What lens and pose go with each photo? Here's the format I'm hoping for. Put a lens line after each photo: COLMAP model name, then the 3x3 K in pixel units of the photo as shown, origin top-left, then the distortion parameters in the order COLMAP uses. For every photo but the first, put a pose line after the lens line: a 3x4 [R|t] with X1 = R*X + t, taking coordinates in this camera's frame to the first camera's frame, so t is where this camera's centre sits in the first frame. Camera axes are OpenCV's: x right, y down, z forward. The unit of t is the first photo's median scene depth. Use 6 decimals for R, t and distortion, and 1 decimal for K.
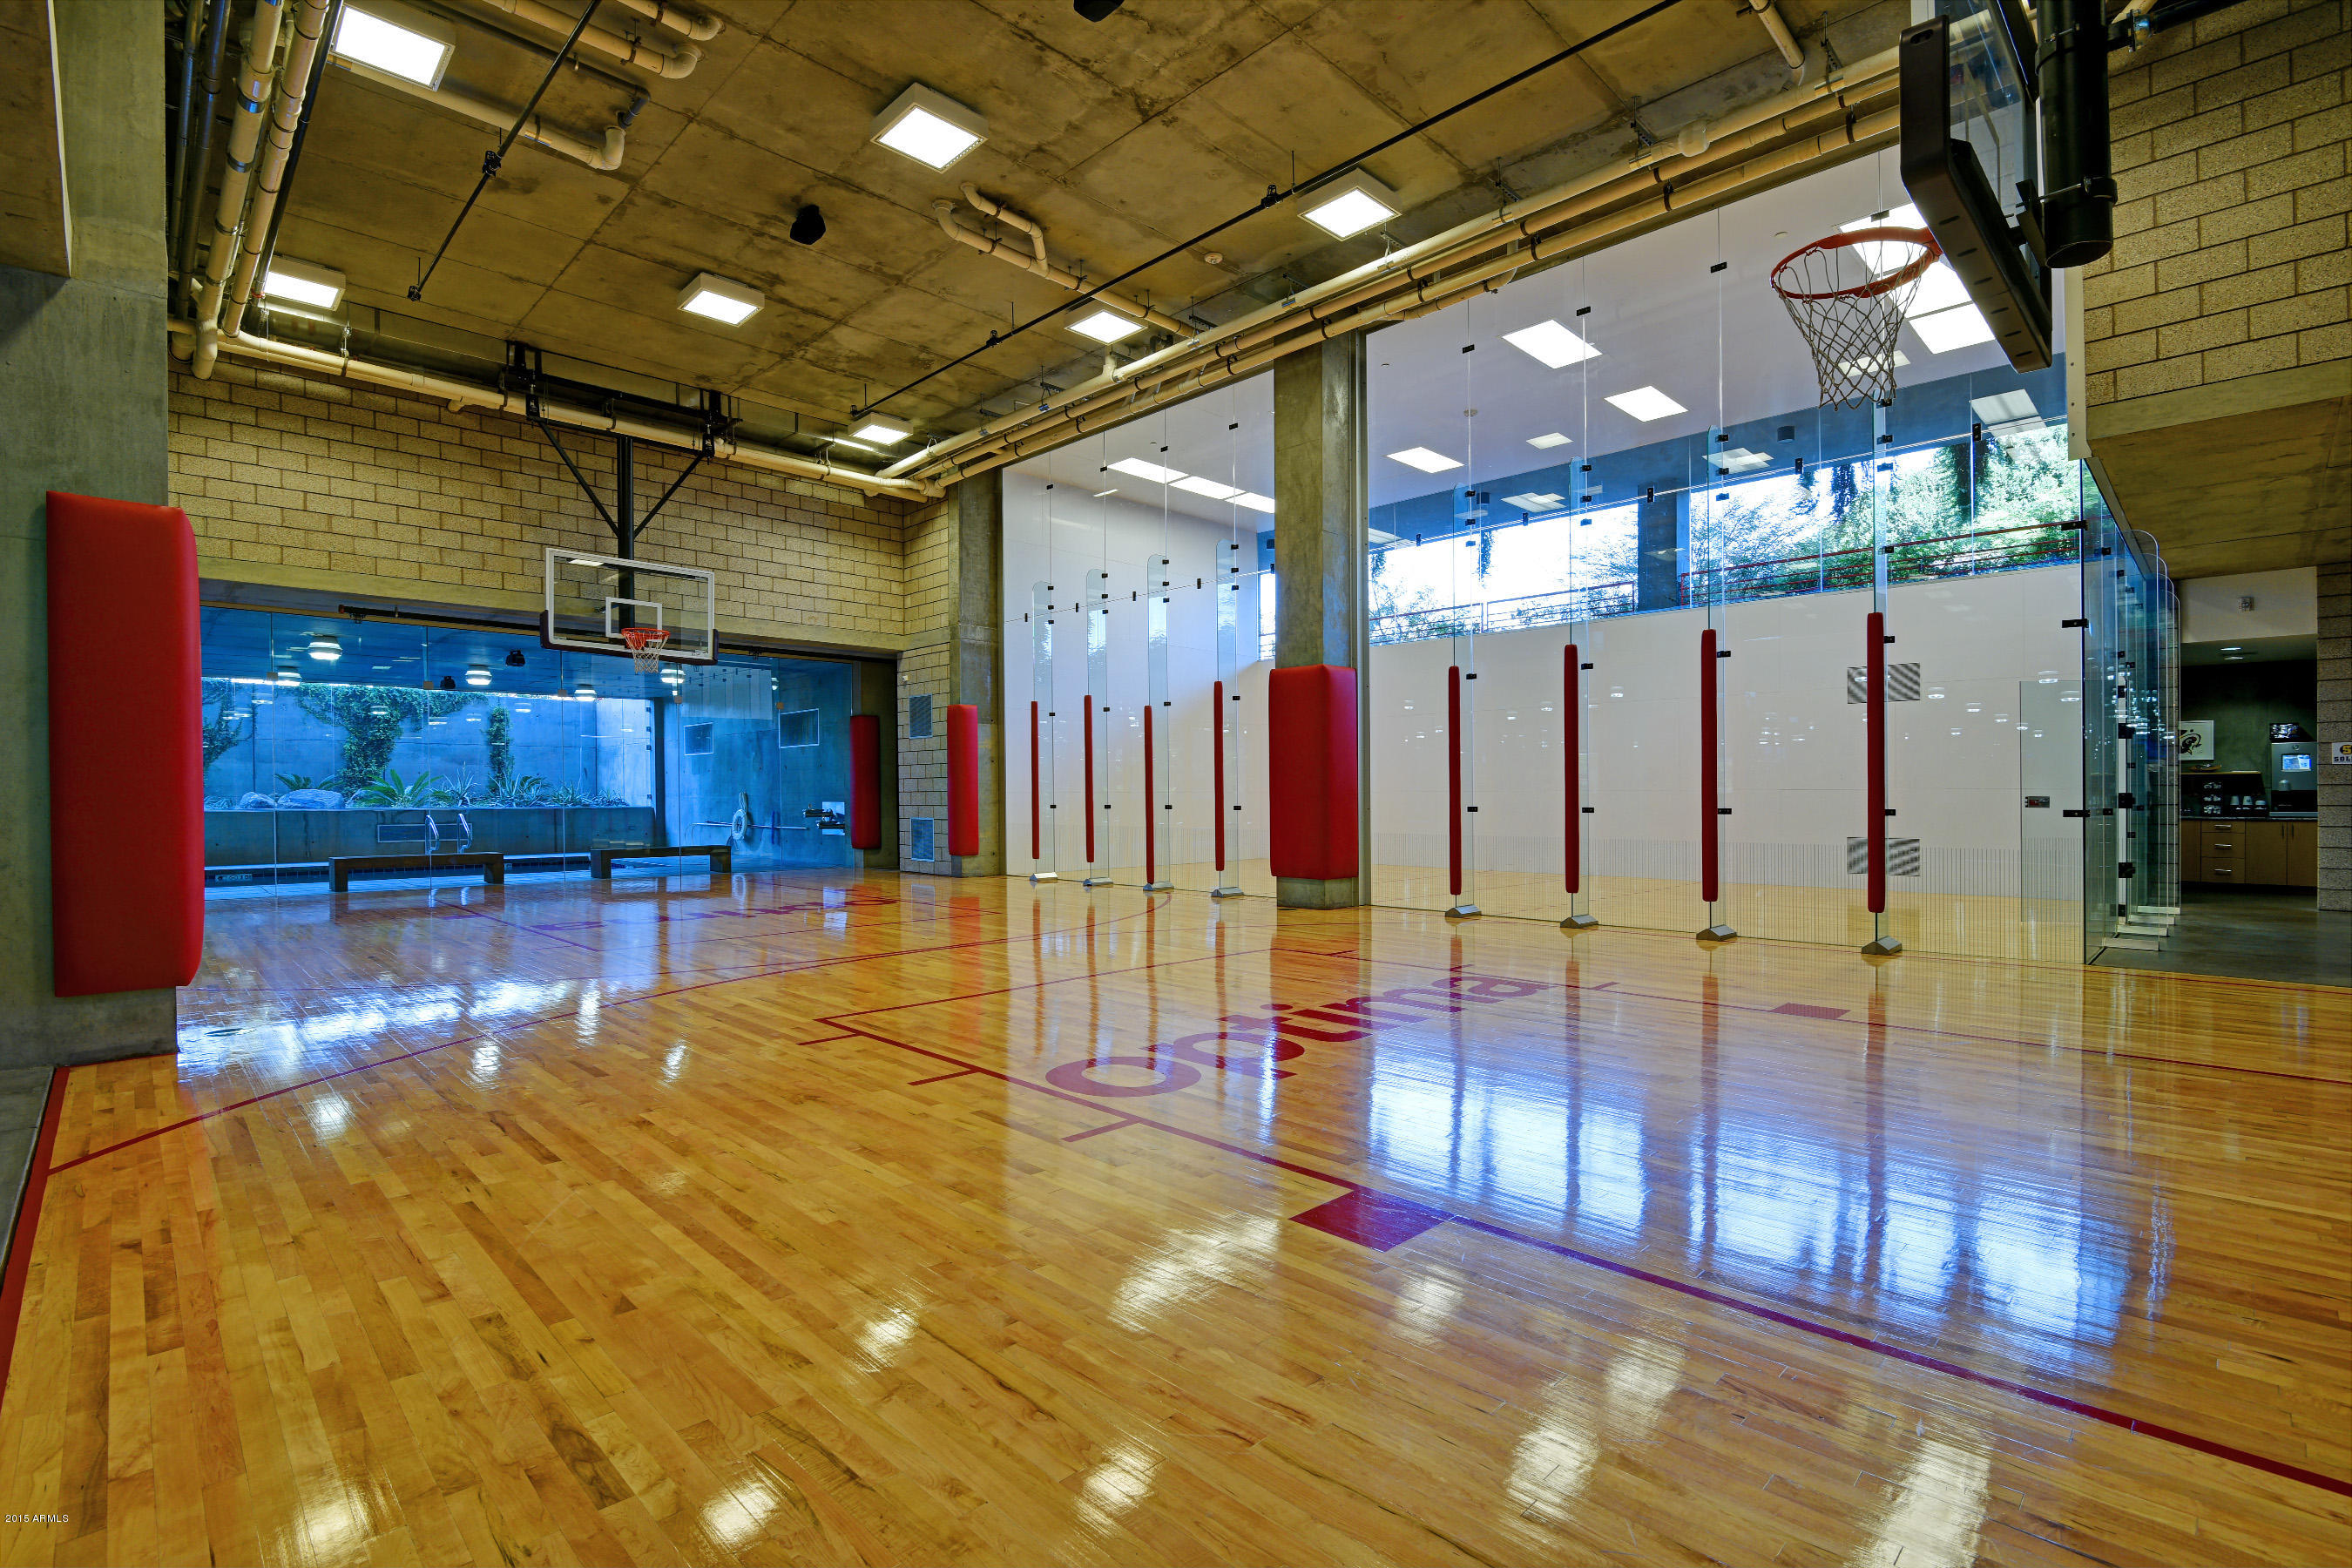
lens RADIAL K [[1078.4, 0, 1173.1], [0, 1078.4, 793.3], [0, 0, 1]] dist [-0.013227, -0.000118]
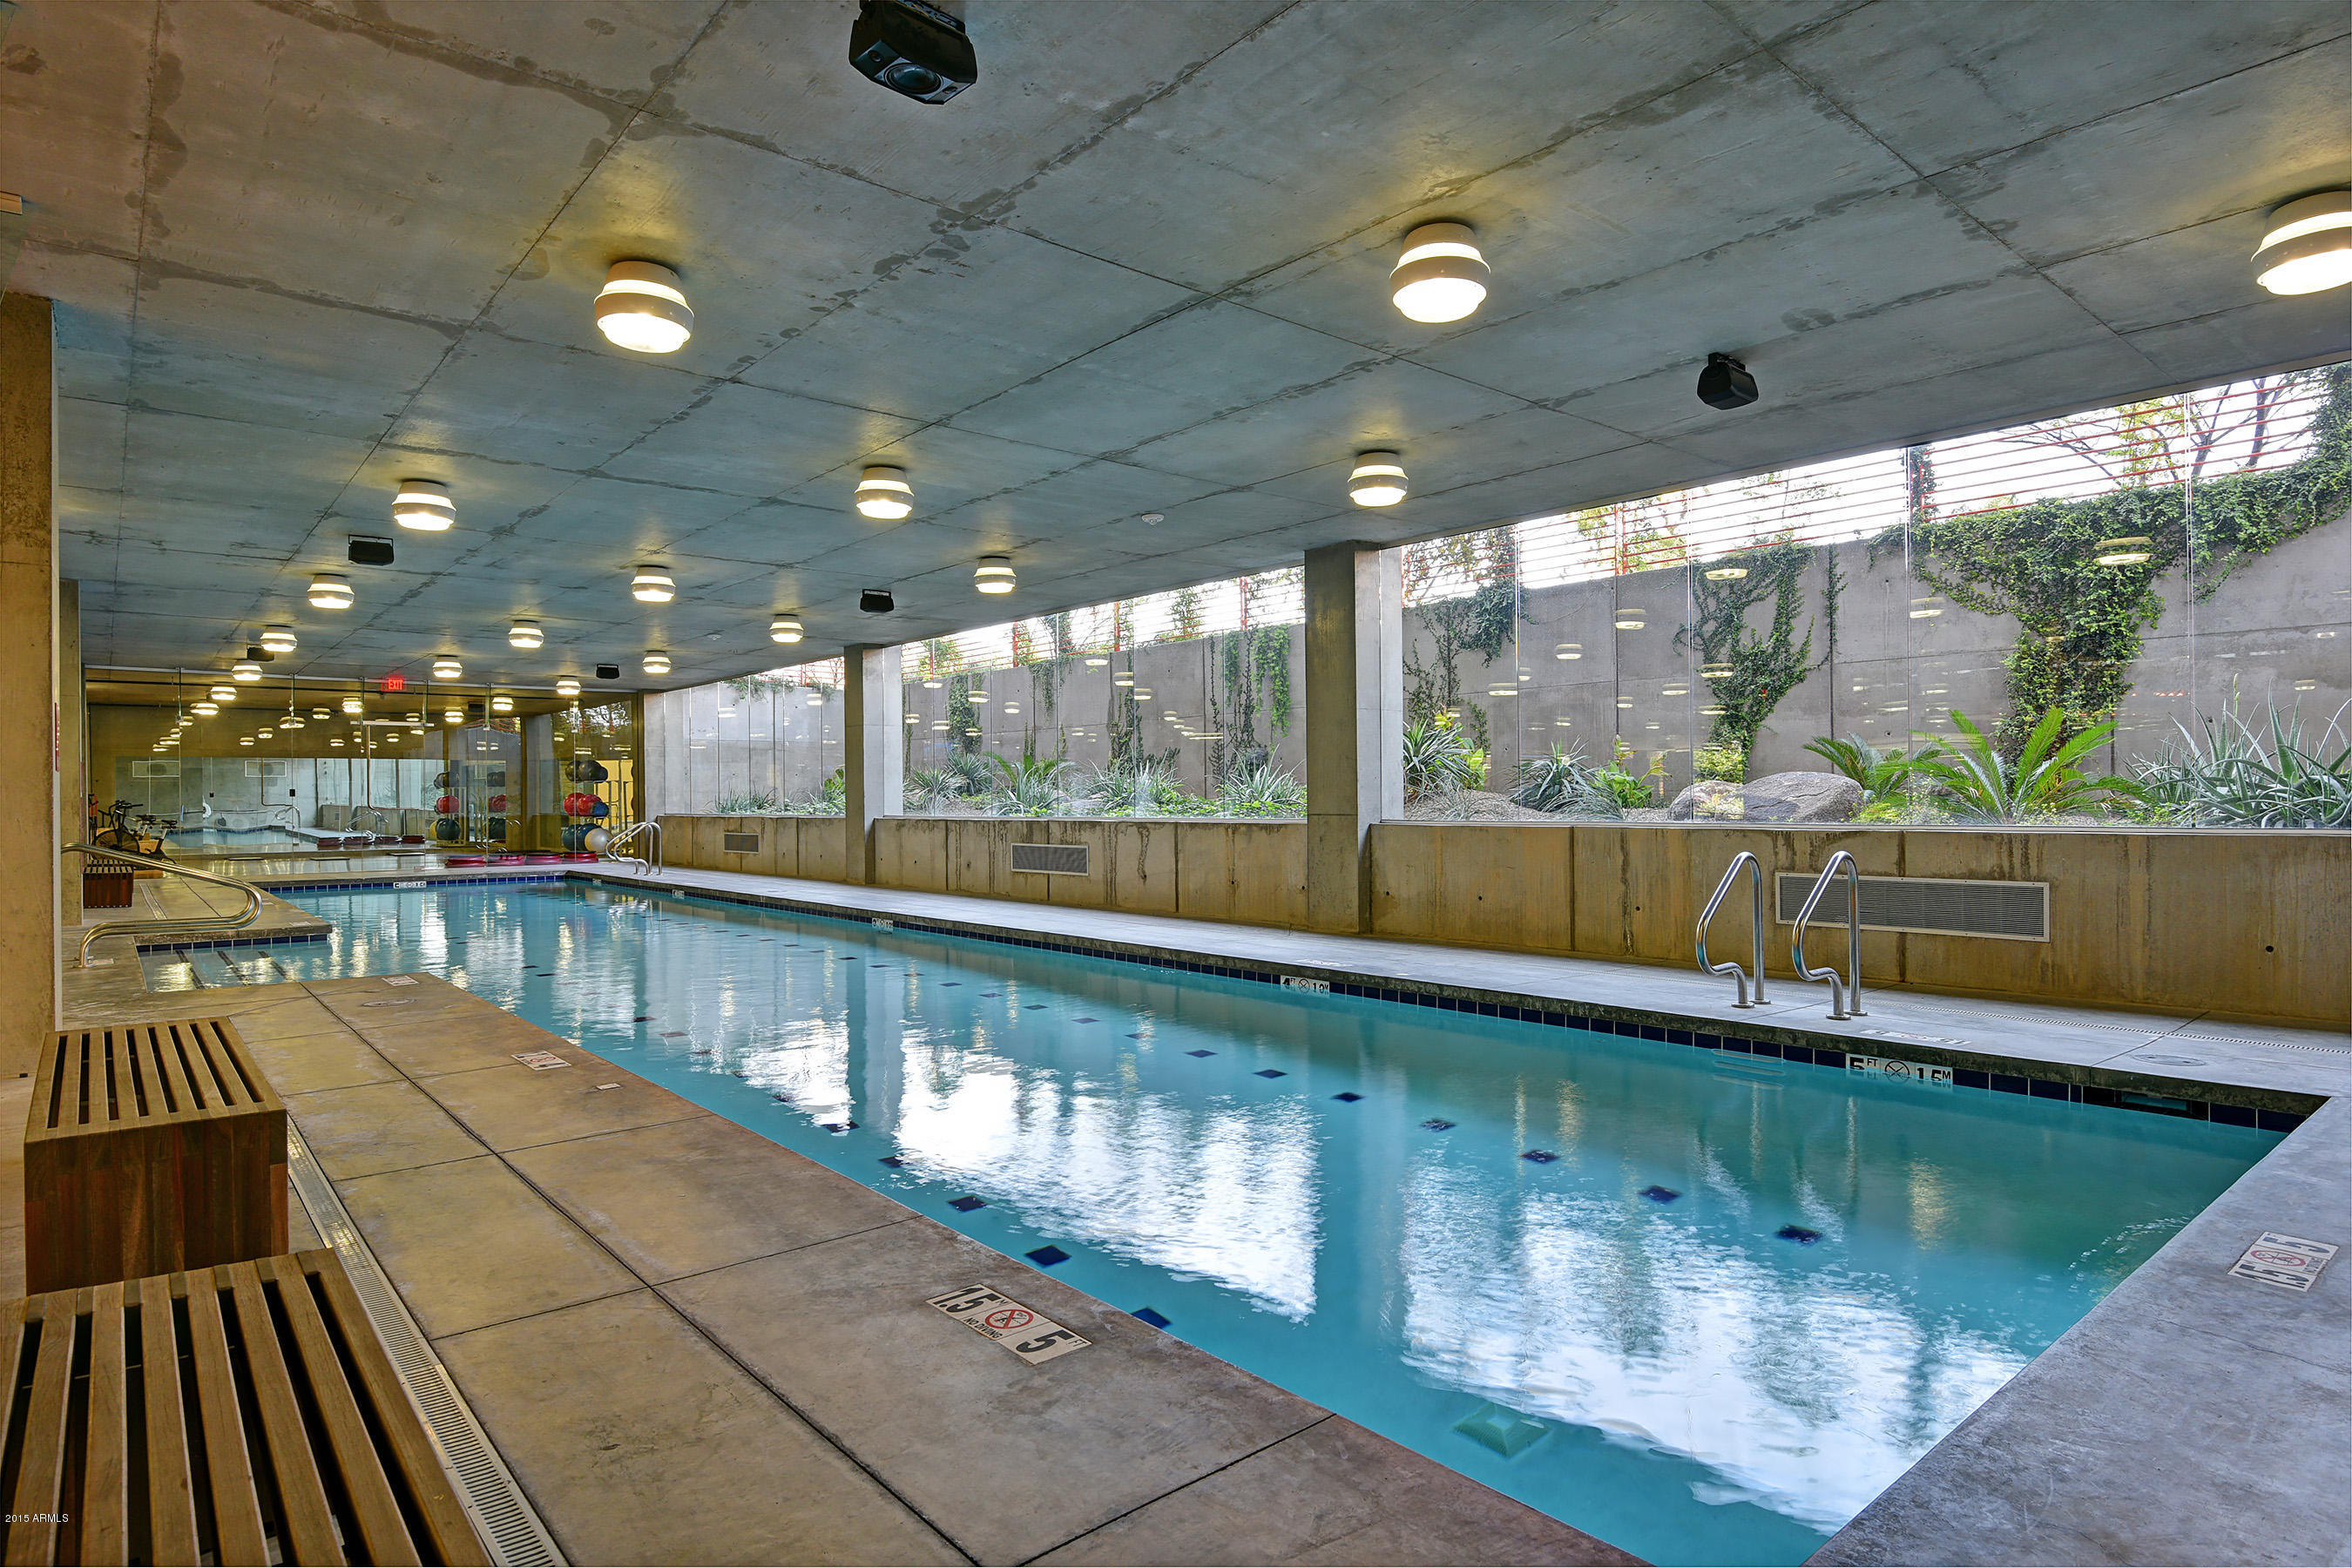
lens RADIAL K [[1306.0, 0, 1172.1], [0, 1306.0, 784.7], [0, 0, 1]] dist [0.004492, 0.000293]
pose [[-0.083303, 0.000785, -0.996524, -0.281501], [0.012771, 0.999918, -0.000280, -0.002314], [0.996442, -0.012750, -0.083307, 0.773777]]
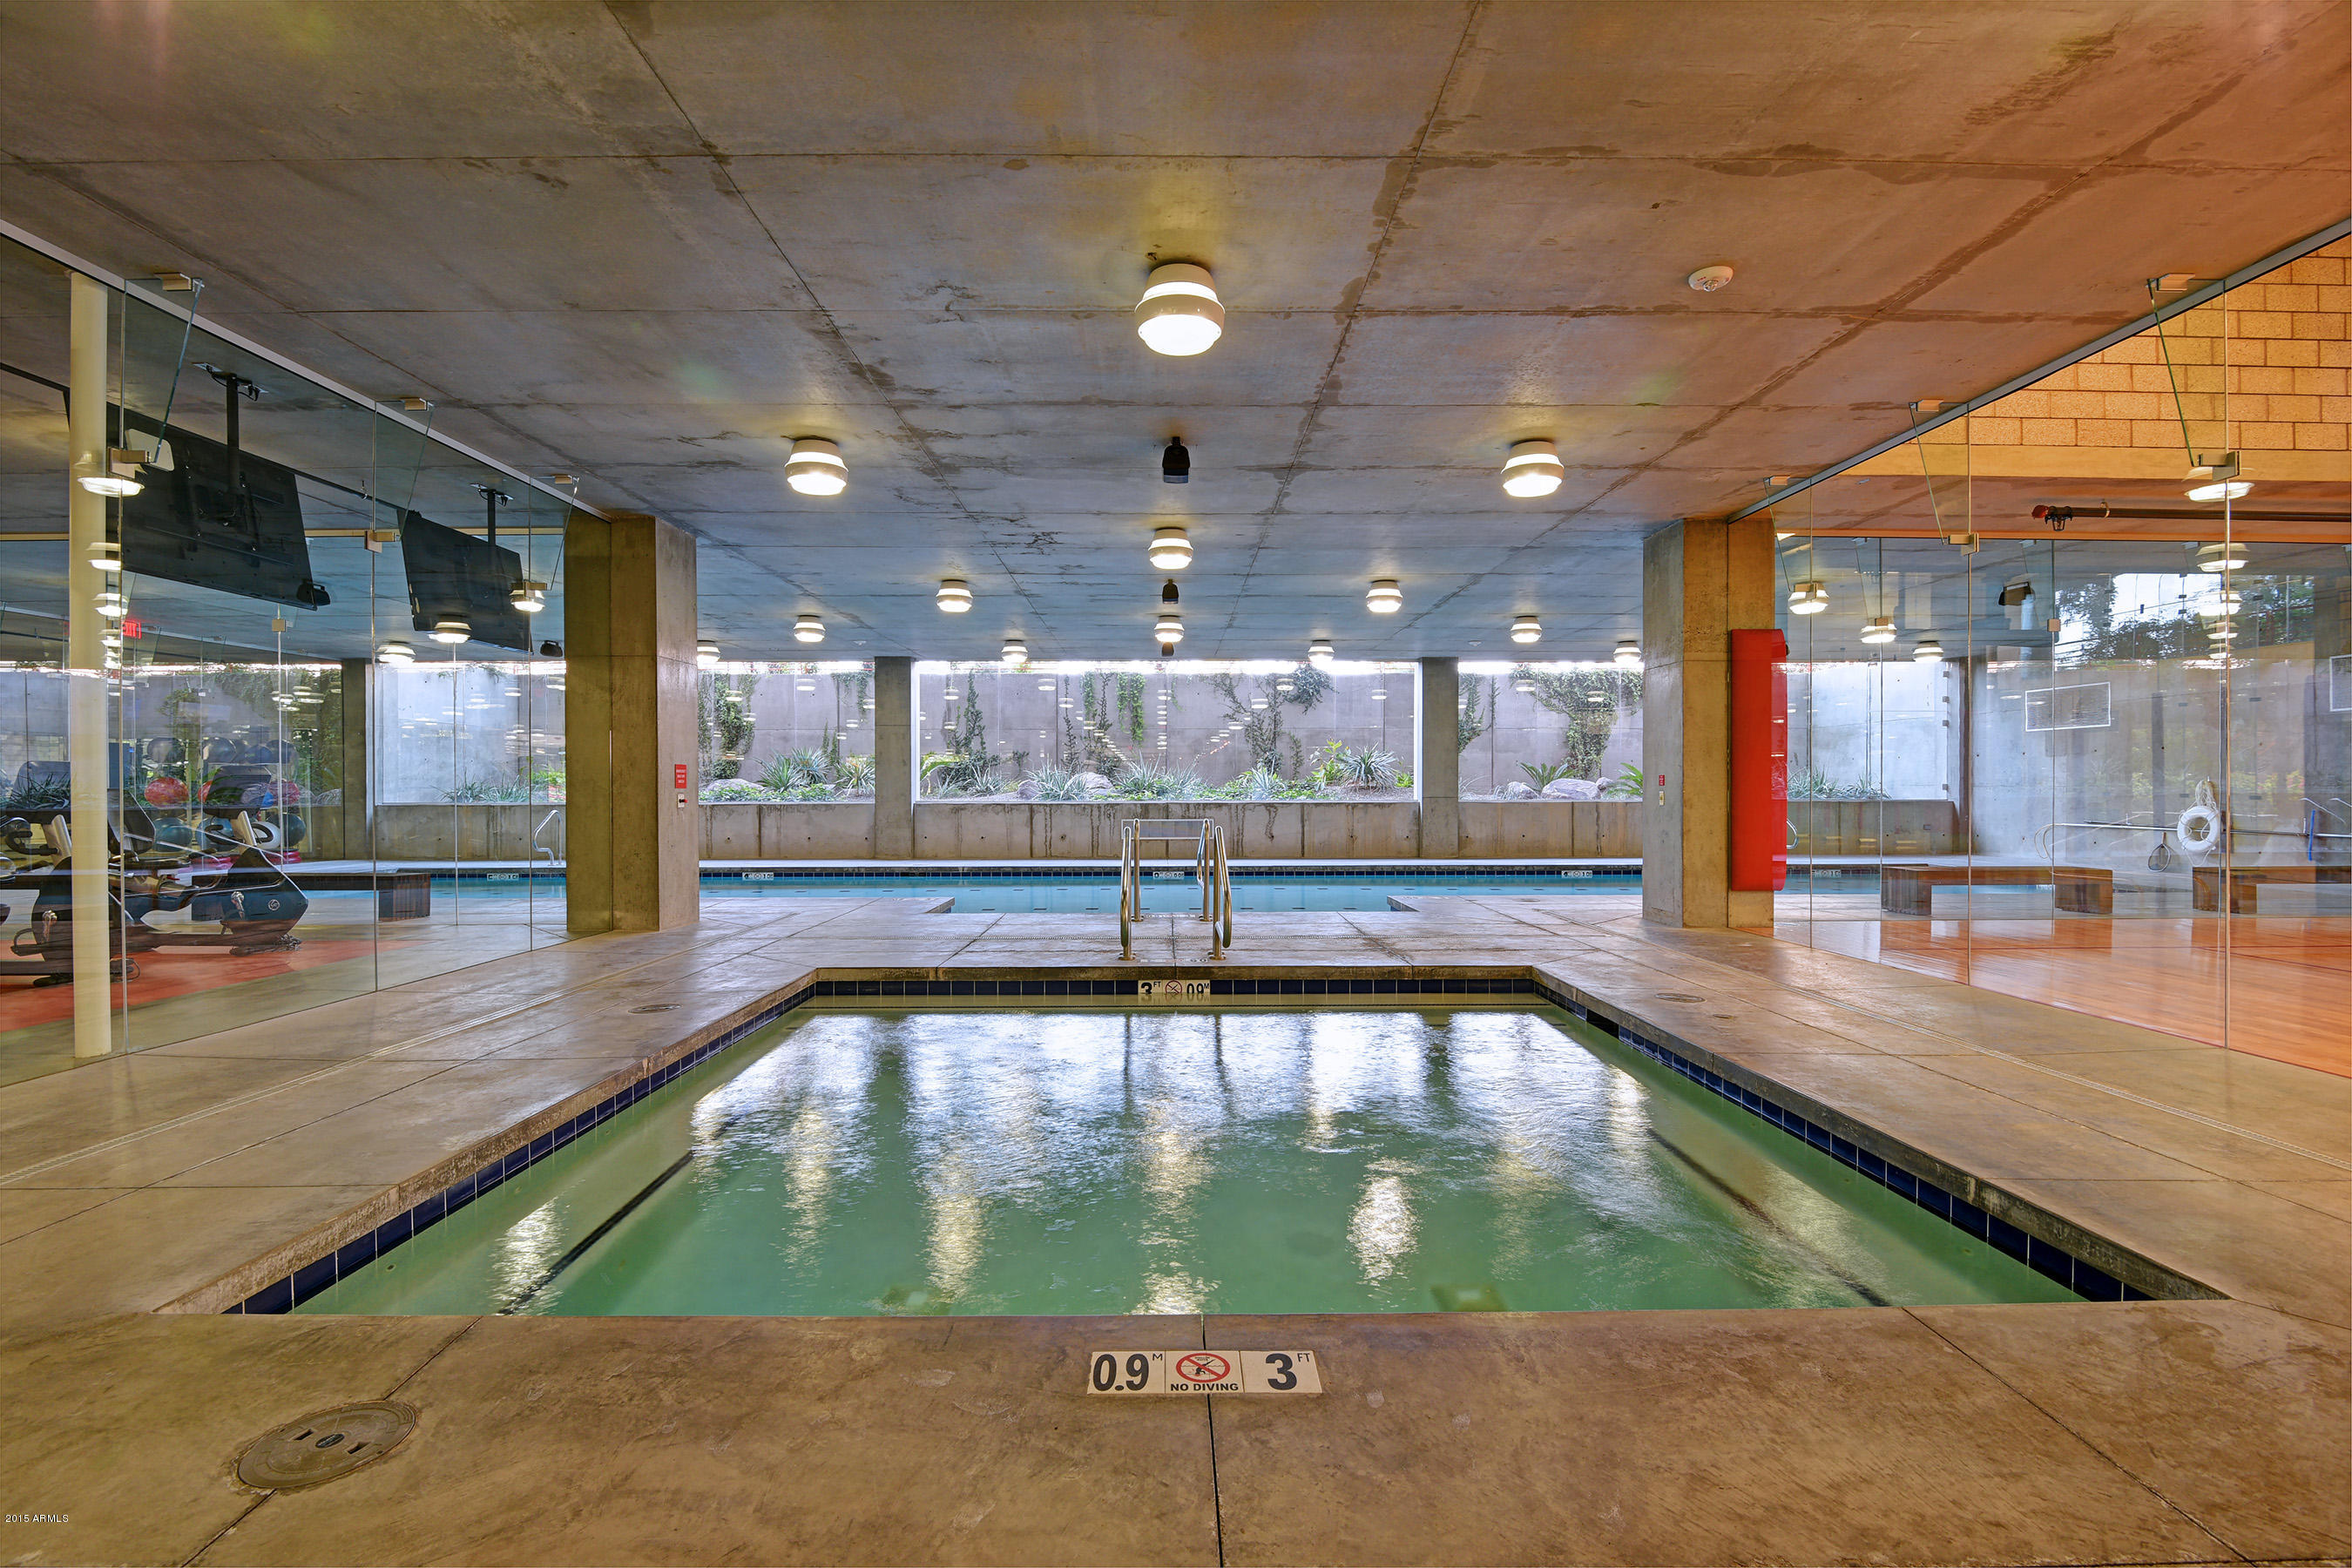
lens RADIAL K [[1078.4, 0, 1171.1], [0, 1078.4, 791.1], [0, 0, 1]] dist [-0.013227, -0.000118]
pose [[0.732518, 0.005932, -0.680722, -0.407892], [-0.002901, 0.999980, 0.005592, 0.001962], [0.680741, -0.002122, 0.732521, 0.070728]]
